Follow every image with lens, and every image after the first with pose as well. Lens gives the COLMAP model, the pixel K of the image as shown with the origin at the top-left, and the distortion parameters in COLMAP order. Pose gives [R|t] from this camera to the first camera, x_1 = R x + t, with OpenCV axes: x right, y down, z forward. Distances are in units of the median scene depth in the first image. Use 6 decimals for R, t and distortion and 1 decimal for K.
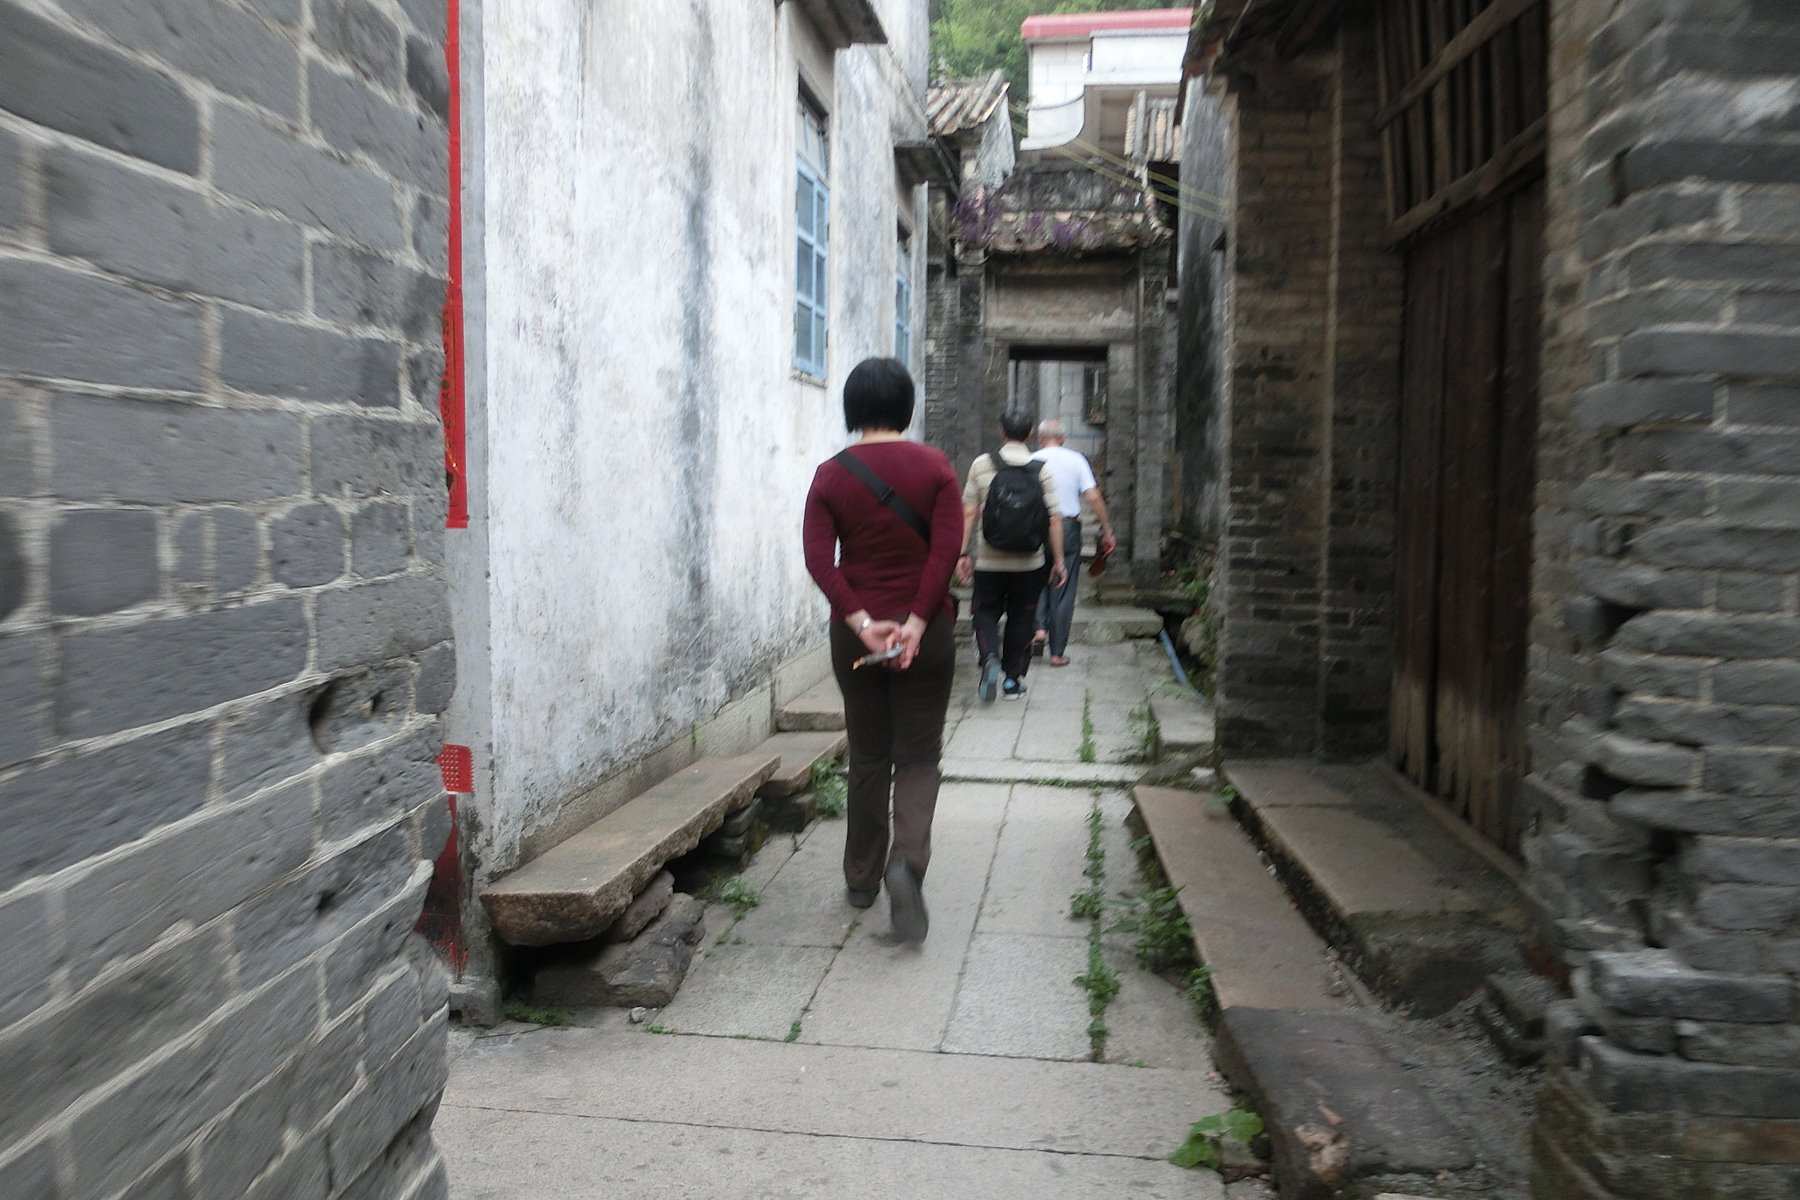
lens RADIAL K [[1336.6, 0, 905.5], [0, 1336.6, 570.8], [0, 0, 1]] dist [-0.054452, 0.036304]
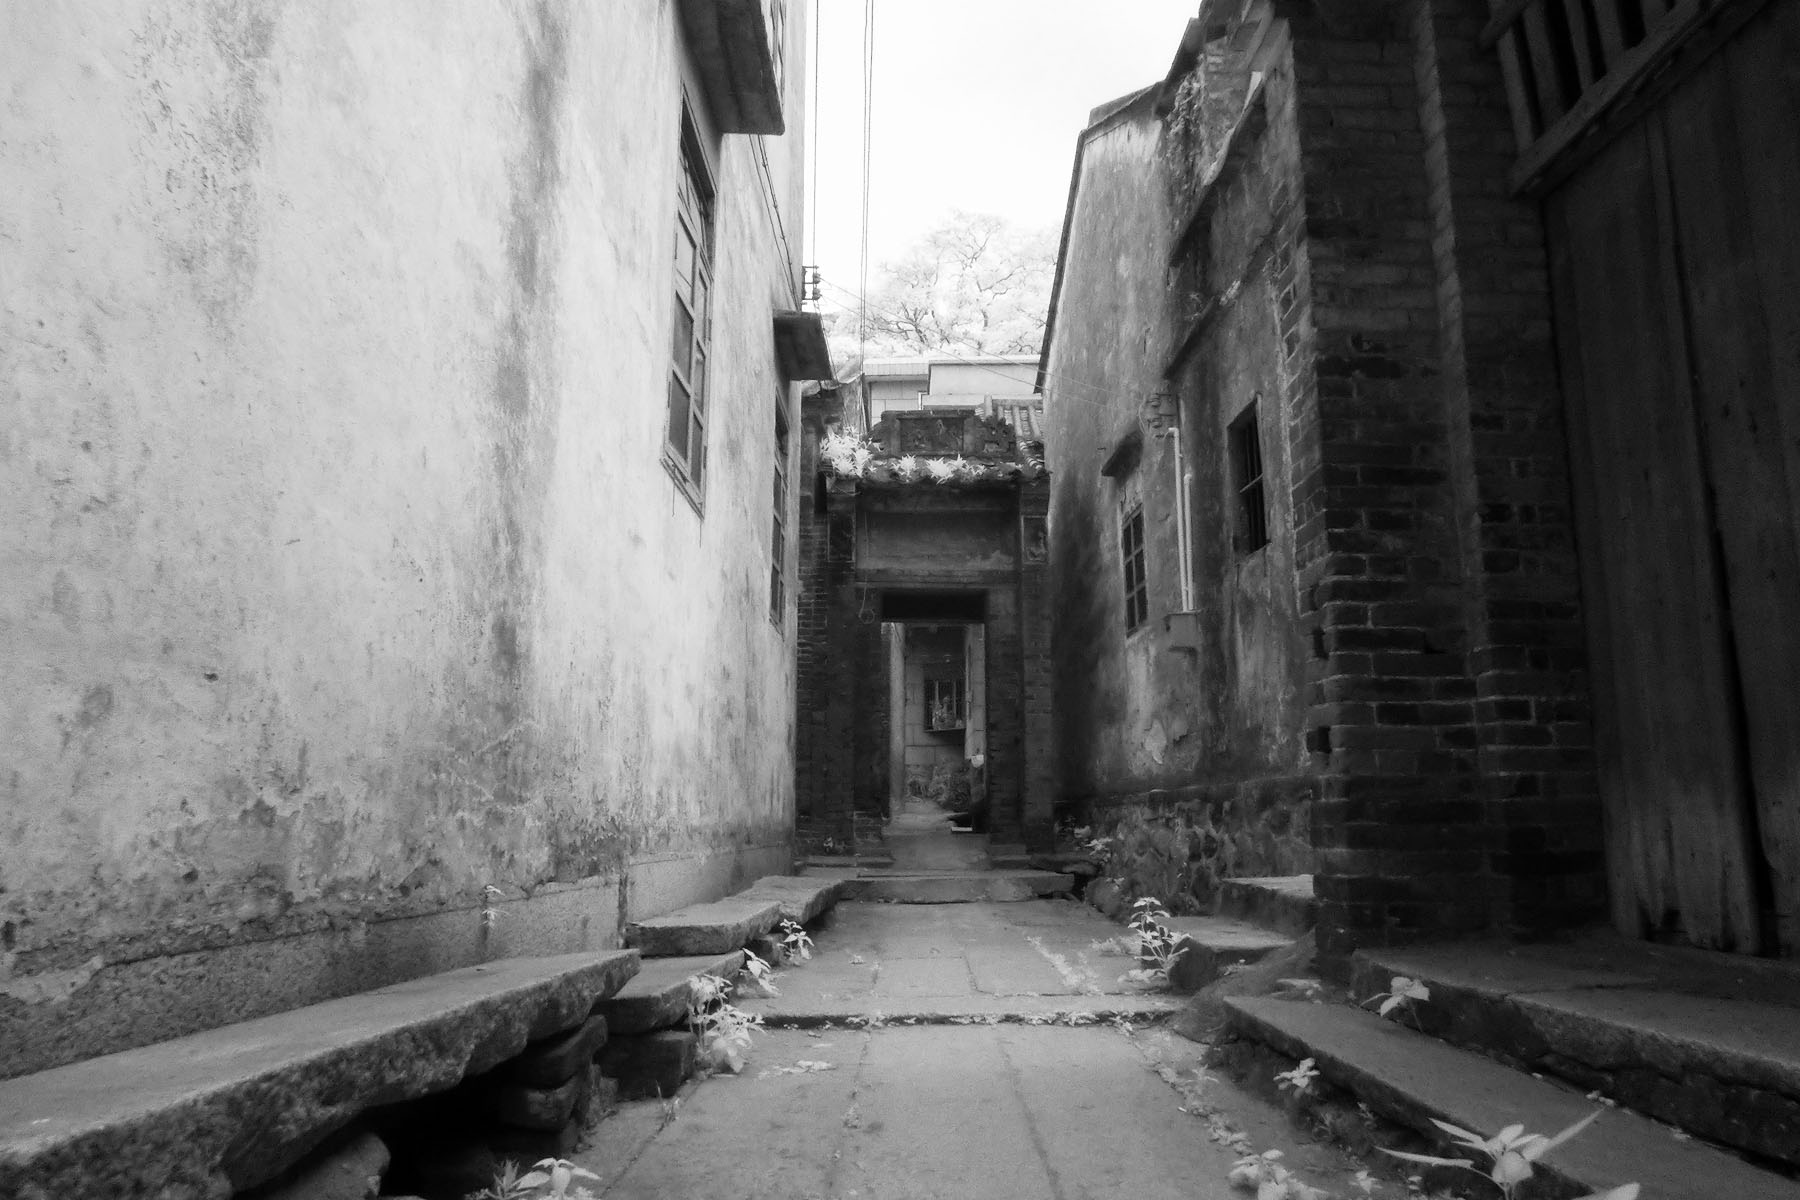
lens RADIAL K [[1245.5, 0, 897.6], [0, 1245.5, 595.1], [0, 0, 1]] dist [-0.056362, 0.031937]
pose [[0.992191, 0.010965, 0.124248, -0.020397], [0.019529, 0.970186, -0.241575, 0.047502], [-0.123193, 0.242115, 0.962395, 0.172504]]
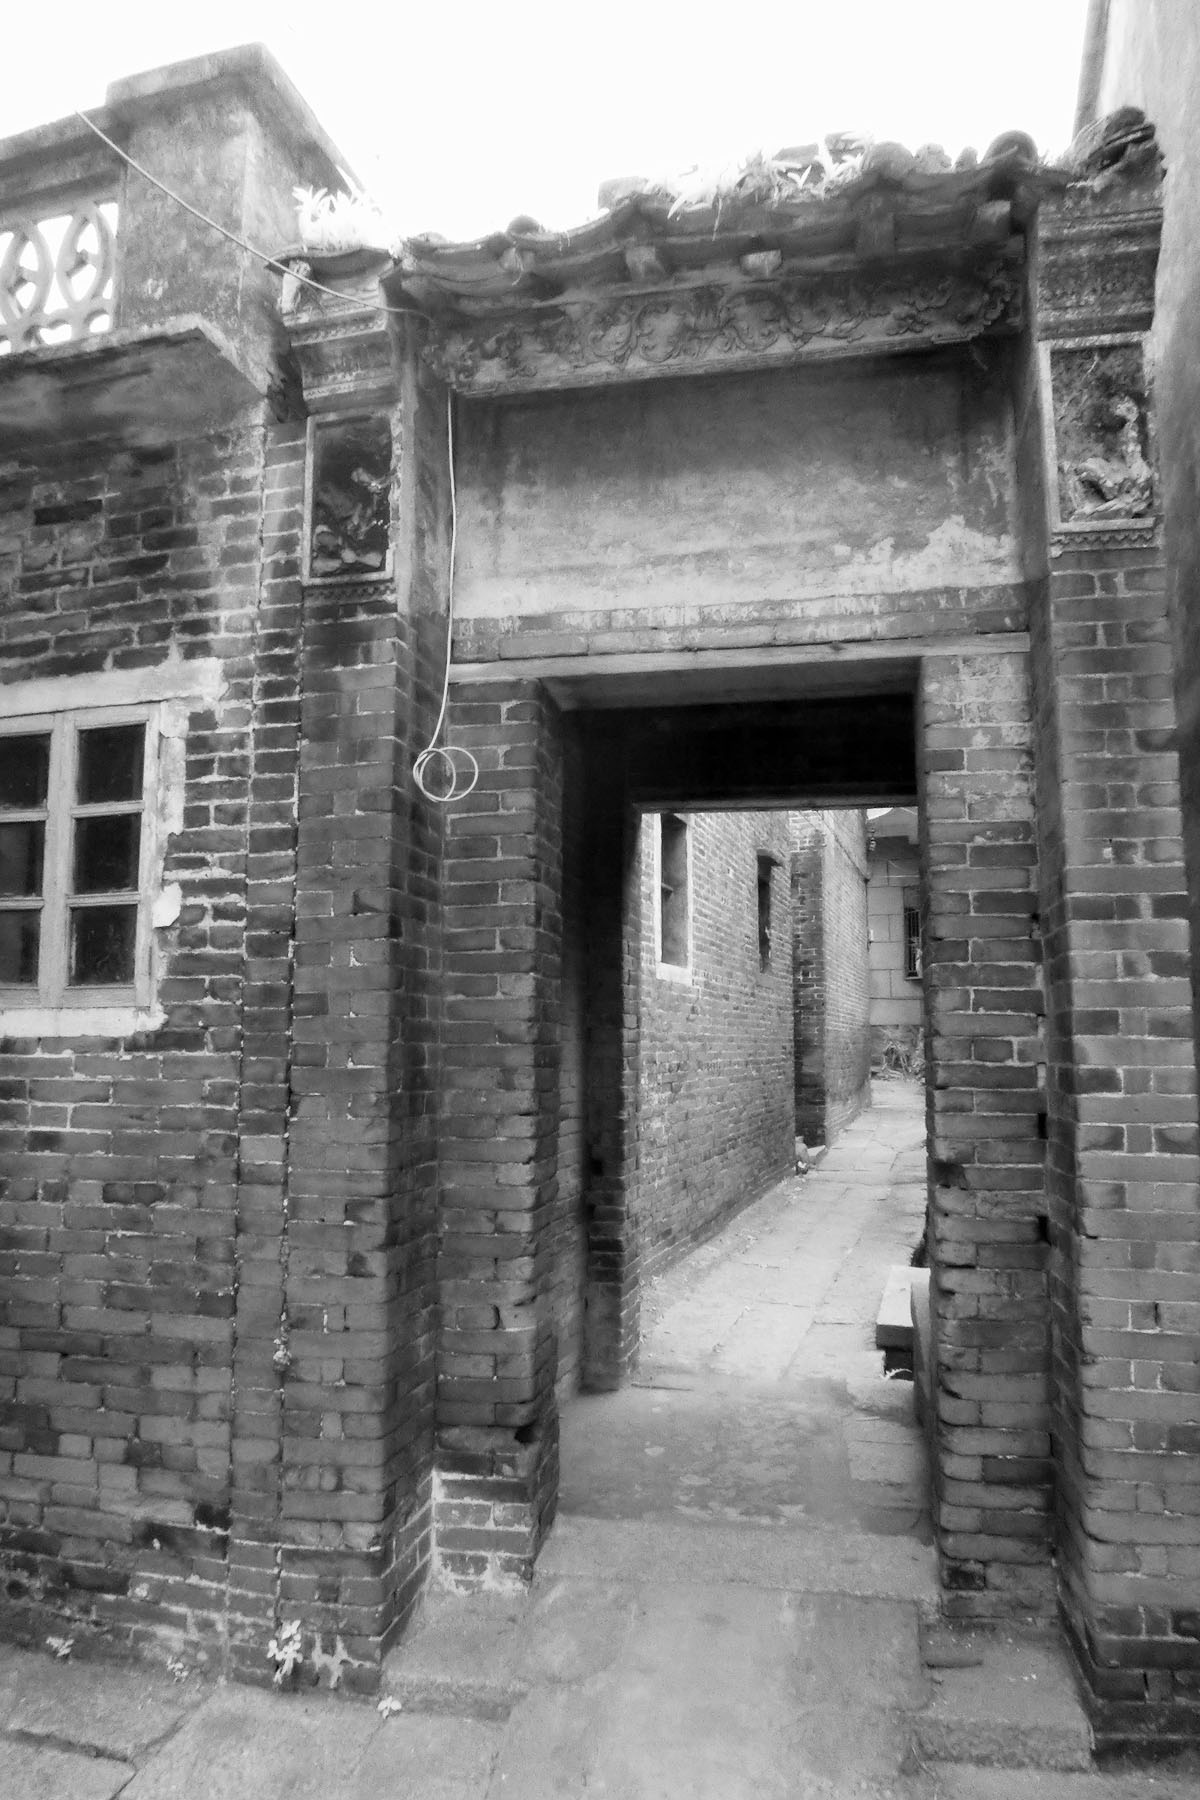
lens RADIAL K [[1245.5, 0, 587.2], [0, 1245.5, 901.0], [0, 0, 1]] dist [-0.056362, 0.031937]
pose [[0.991649, -0.025074, -0.126507, 0.123624], [0.002100, 0.983927, -0.178561, -0.085143], [0.128951, 0.176804, 0.975762, 0.803546]]
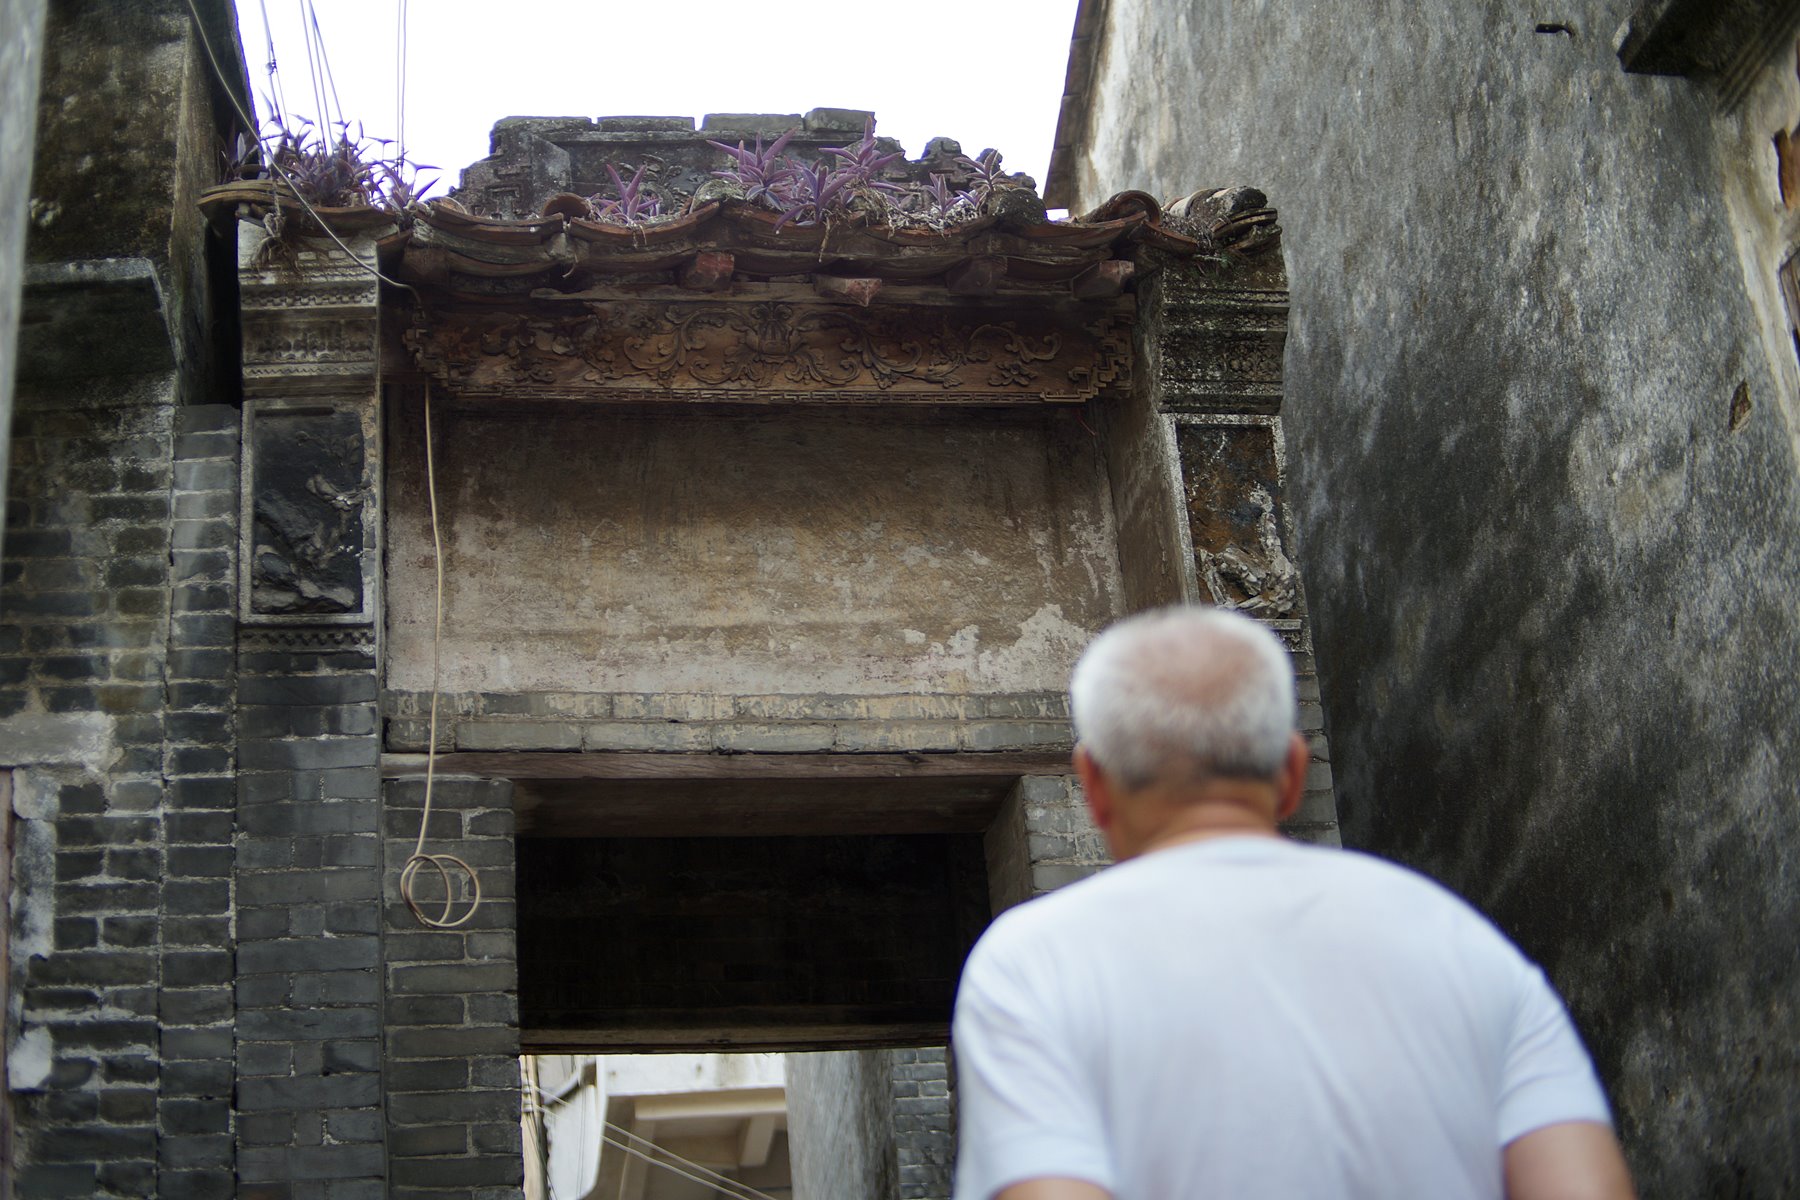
lens RADIAL K [[2749.7, 0, 895.0], [0, 2749.7, 595.9], [0, 0, 1]] dist [-0.259743, 0.000000]
pose [[0.963878, 0.022058, 0.265428, 0.027359], [0.104132, 0.886032, -0.451778, -0.011602], [-0.245143, 0.463099, 0.851730, 0.674318]]
